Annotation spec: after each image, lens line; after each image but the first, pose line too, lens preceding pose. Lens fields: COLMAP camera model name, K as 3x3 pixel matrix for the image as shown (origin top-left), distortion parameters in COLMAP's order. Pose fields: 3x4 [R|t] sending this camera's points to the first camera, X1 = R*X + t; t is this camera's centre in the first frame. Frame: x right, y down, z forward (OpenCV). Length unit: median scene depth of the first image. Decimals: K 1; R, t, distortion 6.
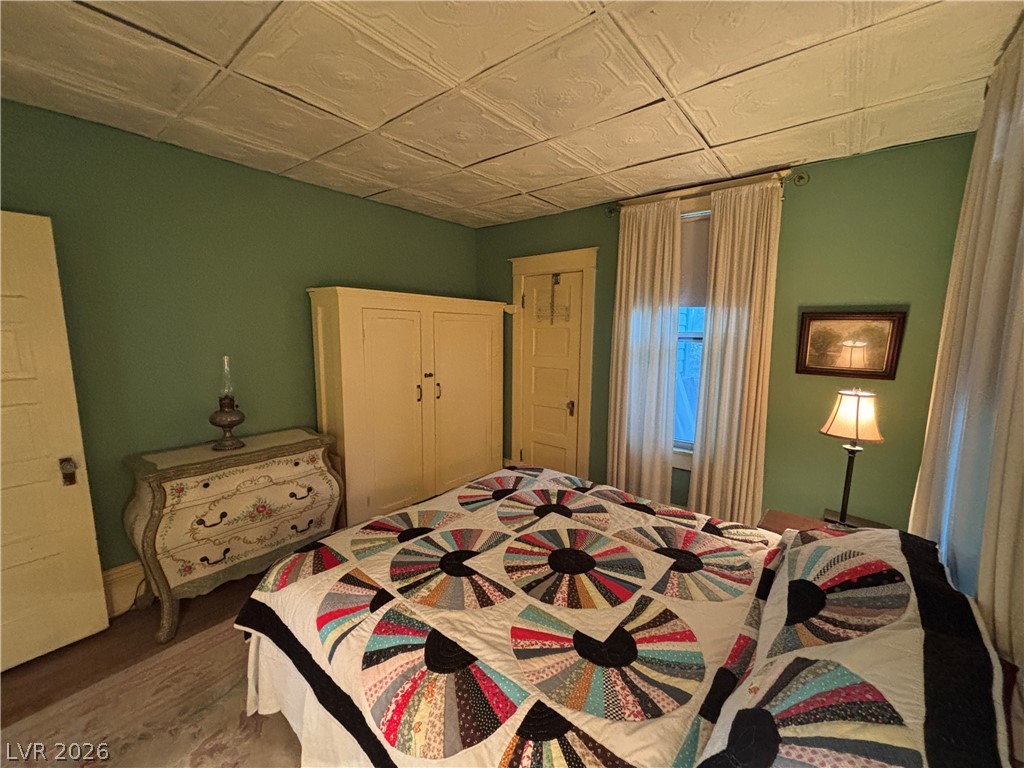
lens RADIAL K [[411.5, 0, 512.0], [0, 411.5, 384.0], [0, 0, 1]] dist [-0.001344, -0.000414]
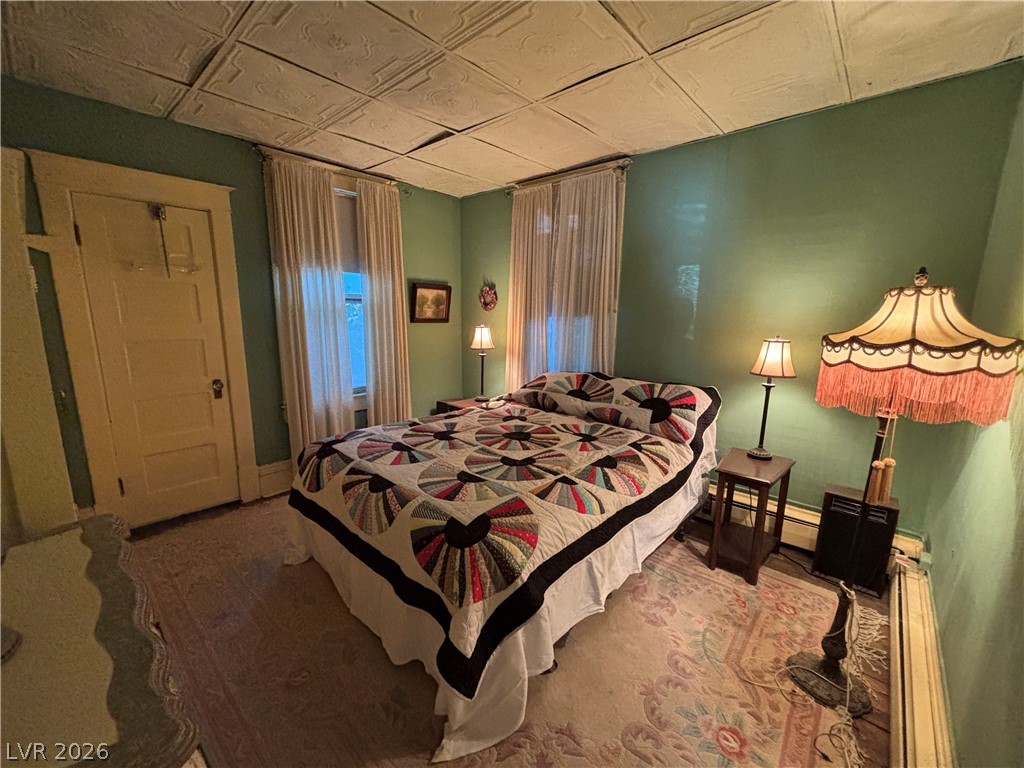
lens RADIAL K [[411.5, 0, 512.0], [0, 411.5, 384.0], [0, 0, 1]] dist [-0.001344, -0.000414]
pose [[0.047150, -0.188044, 0.981028, -1.129545], [0.124183, 0.975605, 0.181036, -0.044294], [-0.991139, 0.113291, 0.069352, 0.731053]]
